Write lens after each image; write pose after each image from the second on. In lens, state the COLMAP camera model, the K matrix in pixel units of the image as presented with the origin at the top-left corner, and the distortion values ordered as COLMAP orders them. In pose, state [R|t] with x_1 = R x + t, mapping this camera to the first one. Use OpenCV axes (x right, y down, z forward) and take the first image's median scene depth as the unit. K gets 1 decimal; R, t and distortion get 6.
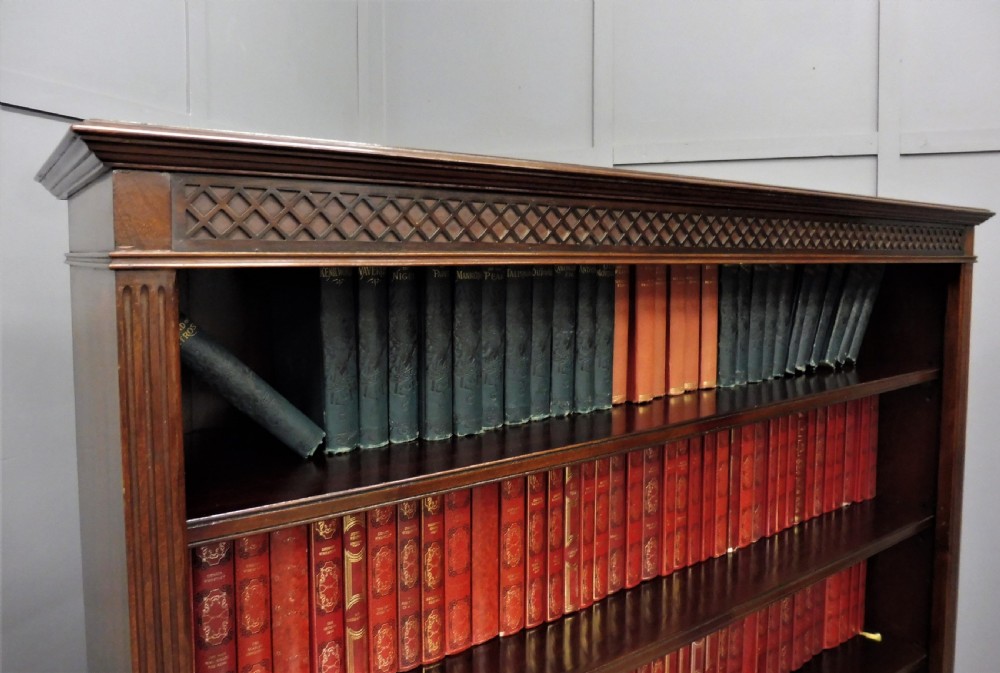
lens RADIAL K [[724.9, 0, 503.9], [0, 724.9, 288.7], [0, 0, 1]] dist [-0.055309, -0.001024]
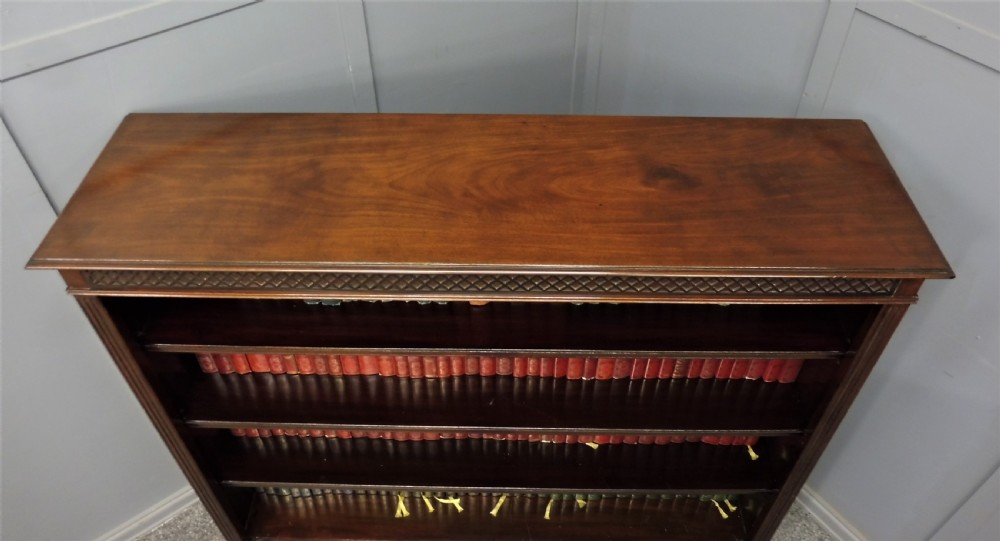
lens RADIAL K [[730.9, 0, 500.7], [0, 730.9, 175.6], [0, 0, 1]] dist [-0.041941, 0.000959]
pose [[0.804385, 0.389668, -0.448468, 0.782888], [-0.021418, 0.773388, 0.633571, -0.963803], [0.593723, -0.500030, 0.630447, 0.264674]]
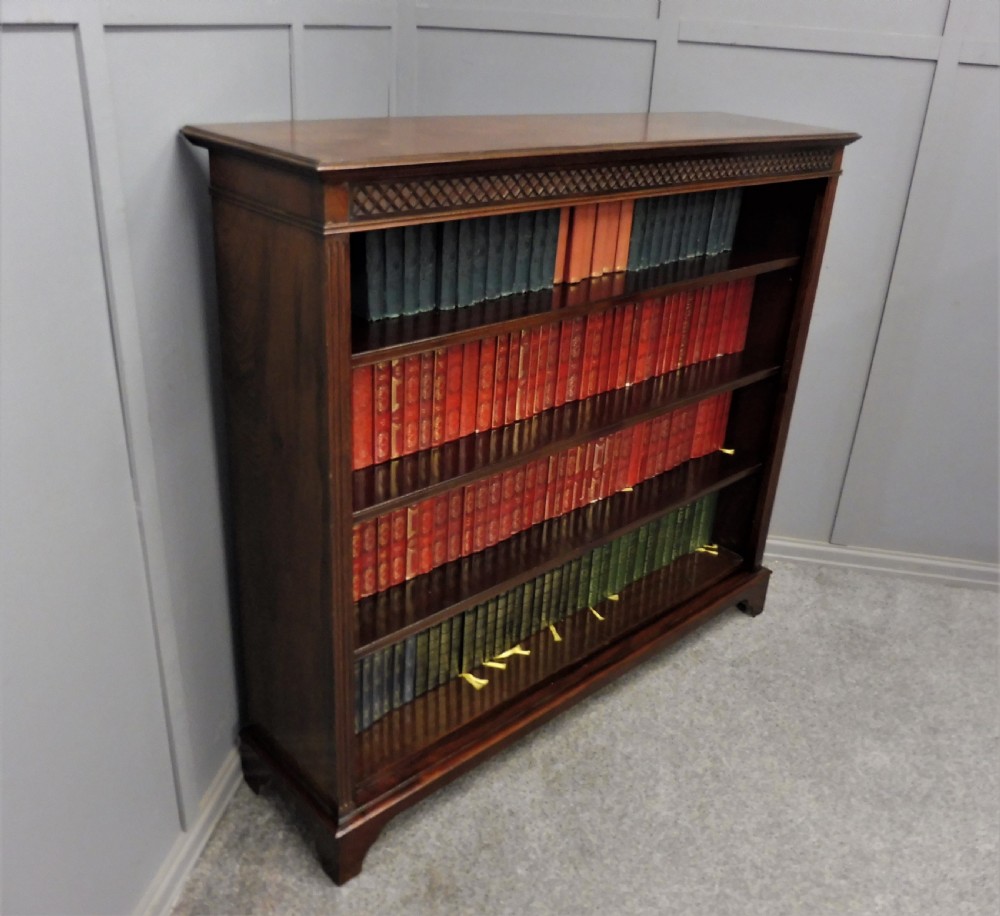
lens RADIAL K [[934.6, 0, 516.0], [0, 934.6, 425.6], [0, 0, 1]] dist [-0.044020, -0.010371]
pose [[0.988801, 0.003135, 0.149207, -0.206016], [-0.057746, 0.929942, 0.363144, -0.251977], [-0.137616, -0.367694, 0.919708, -0.812285]]
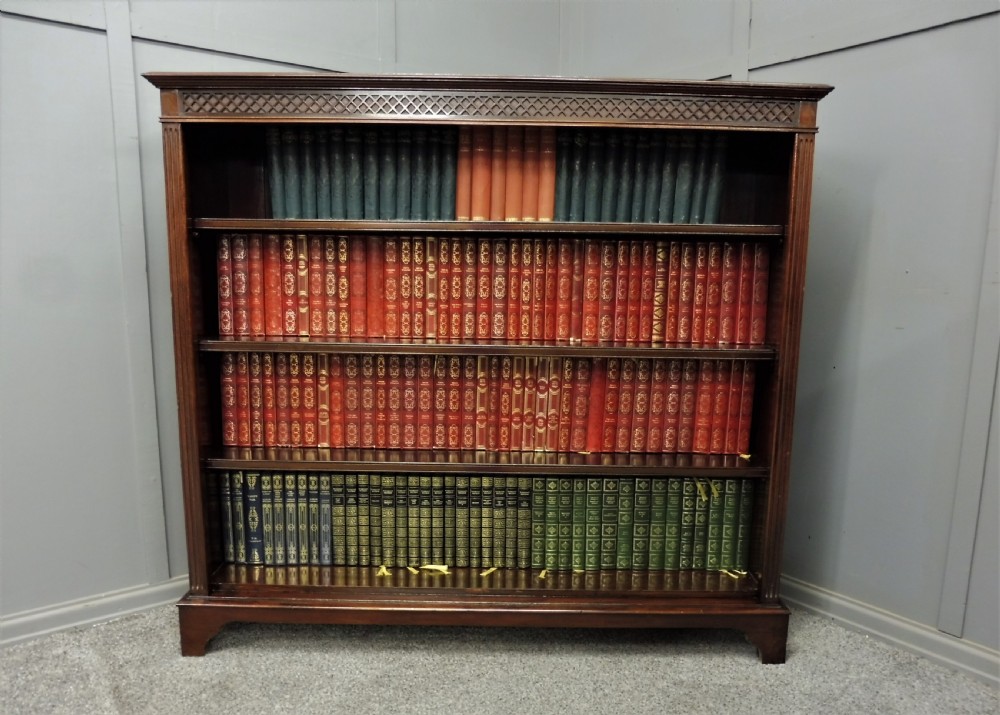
lens RADIAL K [[748.5, 0, 513.8], [0, 748.5, 383.1], [0, 0, 1]] dist [-0.034206, -0.004349]
pose [[0.817296, 0.105632, -0.566453, 1.316555], [-0.040630, 0.991171, 0.126212, 0.314295], [0.574784, -0.080137, 0.814372, -0.411180]]
